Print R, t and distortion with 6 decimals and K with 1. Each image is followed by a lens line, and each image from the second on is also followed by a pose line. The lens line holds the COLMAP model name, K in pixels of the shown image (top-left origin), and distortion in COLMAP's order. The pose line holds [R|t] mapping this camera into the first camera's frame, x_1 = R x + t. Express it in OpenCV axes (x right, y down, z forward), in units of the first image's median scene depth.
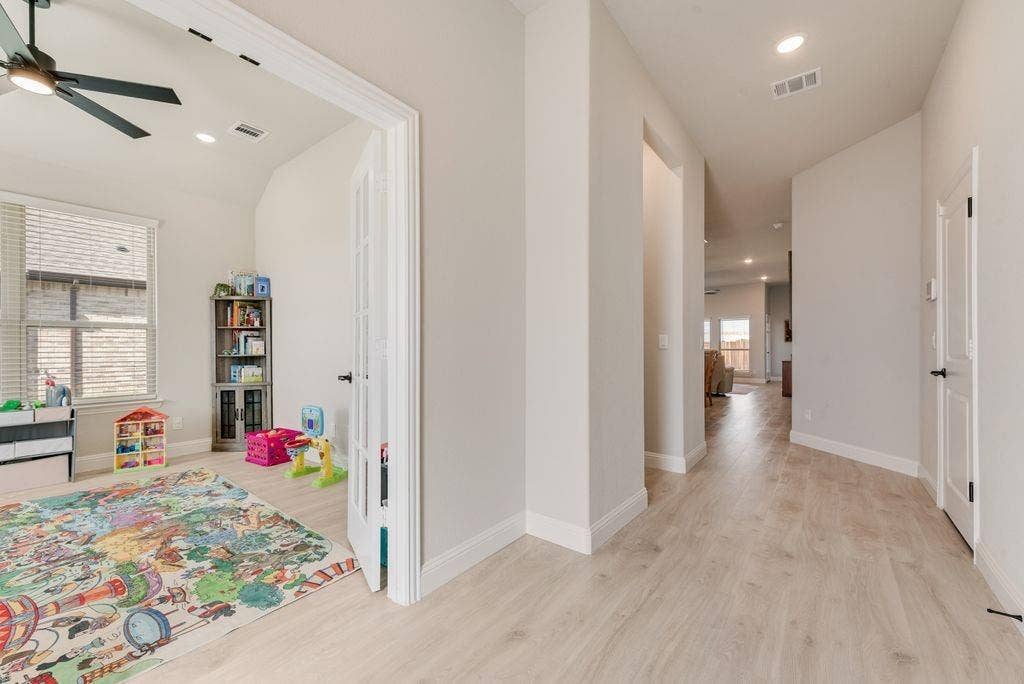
lens RADIAL K [[402.8, 0, 508.1], [0, 402.8, 345.9], [0, 0, 1]] dist [0.002735, 0.000089]
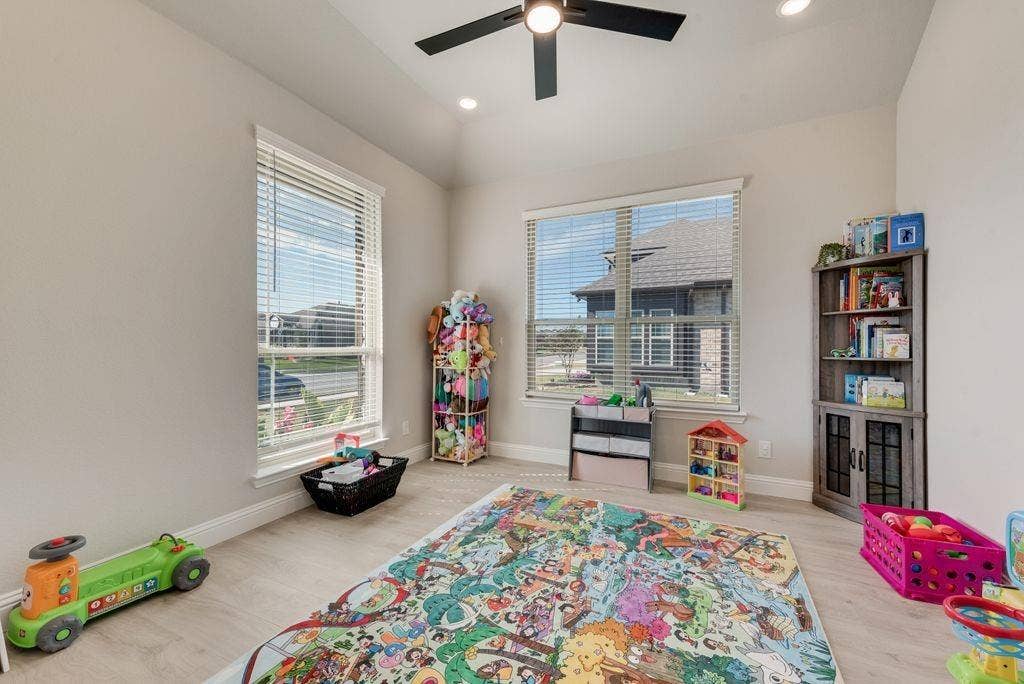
lens RADIAL K [[402.8, 0, 508.1], [0, 402.8, 345.9], [0, 0, 1]] dist [0.002735, 0.000089]
pose [[0.207739, 0.007986, -0.978152, -0.214467], [-0.002556, 0.999968, 0.007621, 0.001605], [0.978181, 0.000917, 0.207753, 0.412092]]
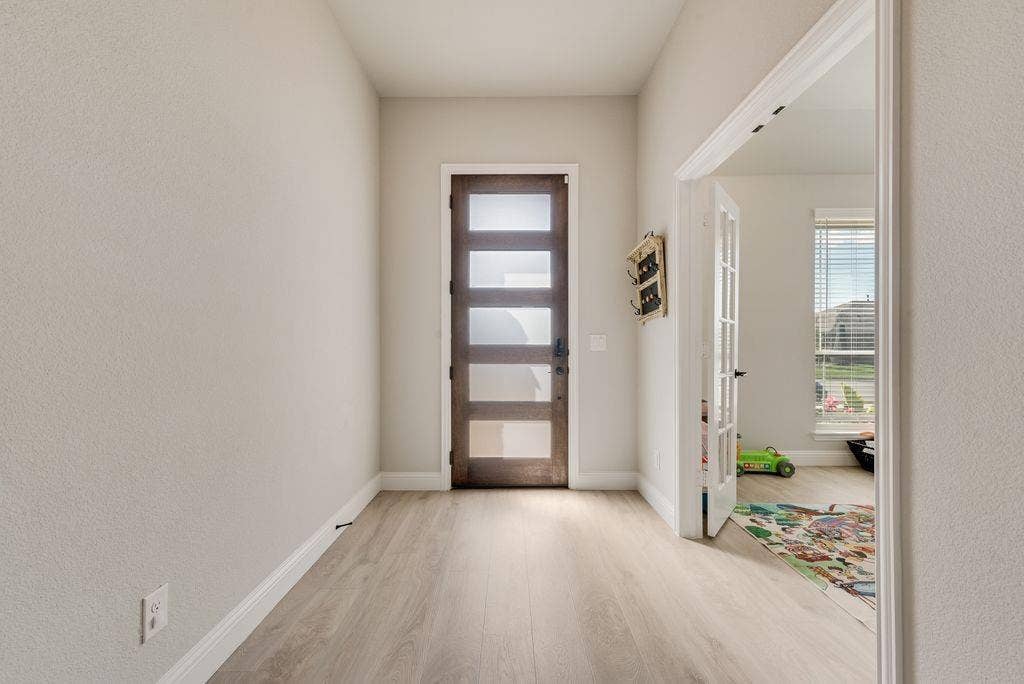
lens RADIAL K [[405.0, 0, 512.8], [0, 405.0, 347.2], [0, 0, 1]] dist [-0.000106, -0.000297]
pose [[-0.788030, 0.004681, -0.615619, 0.243998], [0.005581, 0.999984, 0.000461, -0.000695], [0.615611, -0.003072, -0.788044, 0.477845]]
